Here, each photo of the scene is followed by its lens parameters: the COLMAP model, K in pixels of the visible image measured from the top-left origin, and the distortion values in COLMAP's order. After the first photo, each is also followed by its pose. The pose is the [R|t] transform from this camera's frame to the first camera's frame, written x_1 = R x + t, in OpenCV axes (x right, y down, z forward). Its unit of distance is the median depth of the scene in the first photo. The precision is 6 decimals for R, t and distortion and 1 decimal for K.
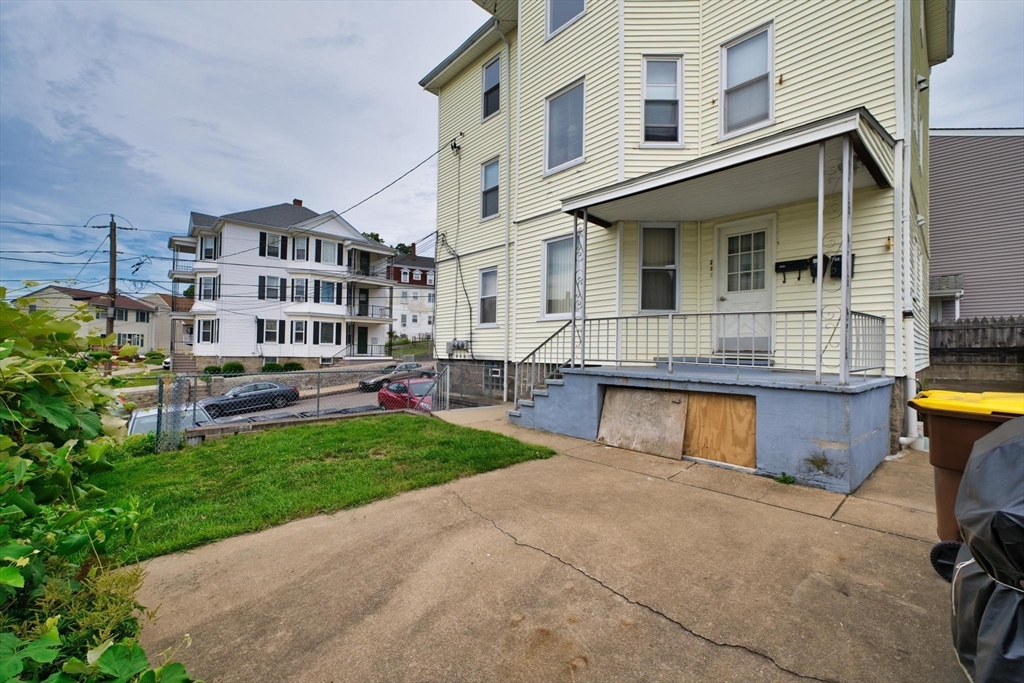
lens RADIAL K [[441.3, 0, 502.9], [0, 441.3, 341.0], [0, 0, 1]] dist [0.000851, 0.000125]
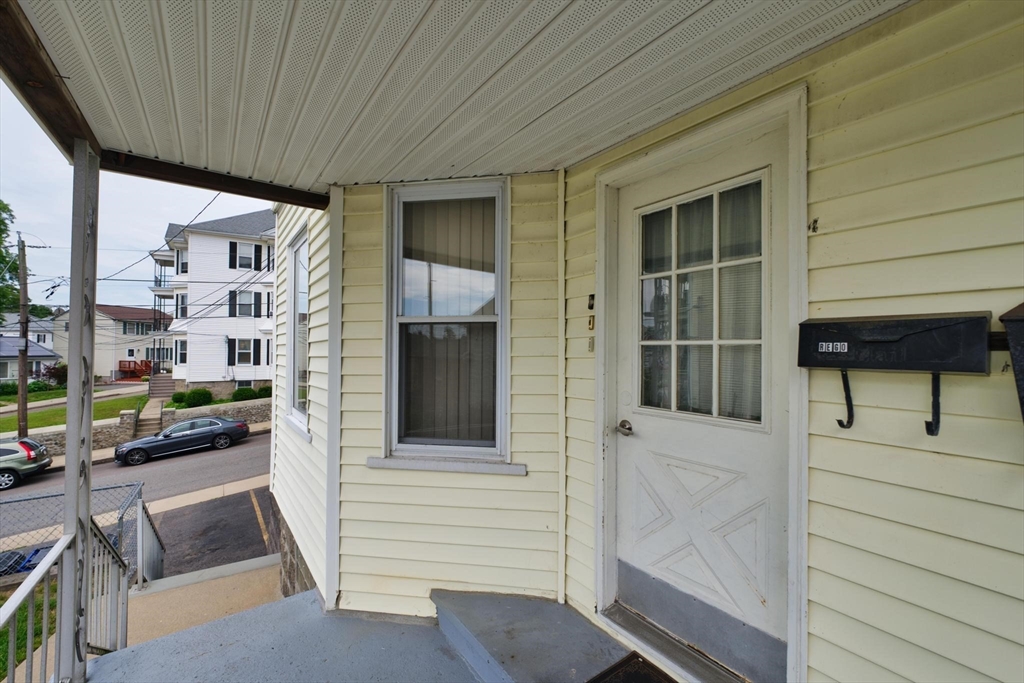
lens RADIAL K [[441.3, 0, 502.9], [0, 441.3, 341.0], [0, 0, 1]] dist [0.000851, 0.000125]
pose [[0.989989, -0.016282, -0.140199, 0.123793], [0.017390, 0.999826, 0.006682, -0.042074], [0.140066, -0.009053, 0.990101, 0.188855]]
